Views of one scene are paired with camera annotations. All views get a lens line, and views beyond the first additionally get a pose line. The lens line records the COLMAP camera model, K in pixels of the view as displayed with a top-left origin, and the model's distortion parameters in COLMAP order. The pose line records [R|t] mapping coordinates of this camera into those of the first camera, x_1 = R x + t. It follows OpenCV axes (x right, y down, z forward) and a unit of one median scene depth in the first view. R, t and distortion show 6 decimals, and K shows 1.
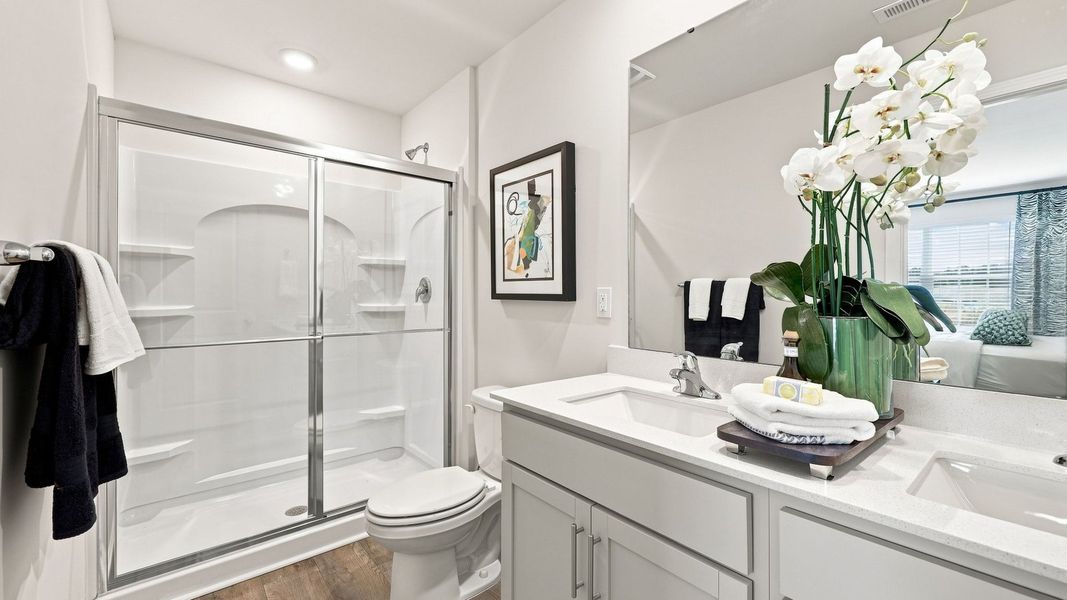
lens RADIAL K [[431.3, 0, 531.4], [0, 431.3, 294.7], [0, 0, 1]] dist [0.000786, 0.000242]
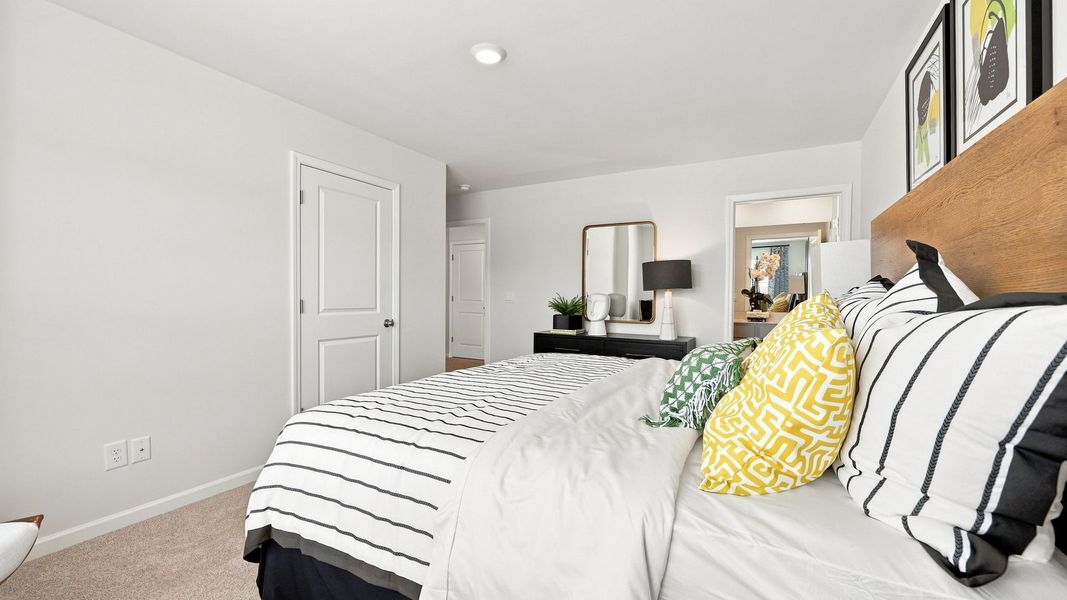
lens RADIAL K [[431.3, 0, 531.4], [0, 431.3, 294.7], [0, 0, 1]] dist [0.000786, 0.000242]
pose [[0.937674, 0.003347, 0.347501, -2.860974], [-0.002866, 0.999994, -0.001897, 0.002085], [-0.347506, 0.000783, 0.937678, -2.303725]]
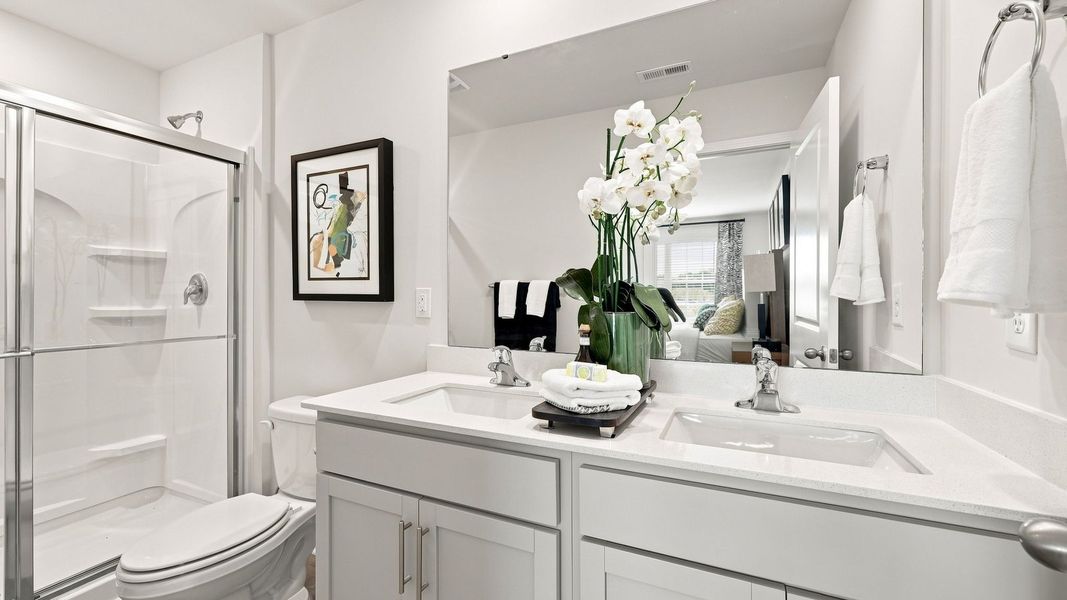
lens RADIAL K [[431.3, 0, 531.4], [0, 431.3, 294.7], [0, 0, 1]] dist [0.000786, 0.000242]
pose [[0.906750, -0.000631, 0.421668, -0.039910], [0.000807, 1.000000, -0.000240, -0.000383], [-0.421668, 0.000558, 0.906750, -0.037455]]
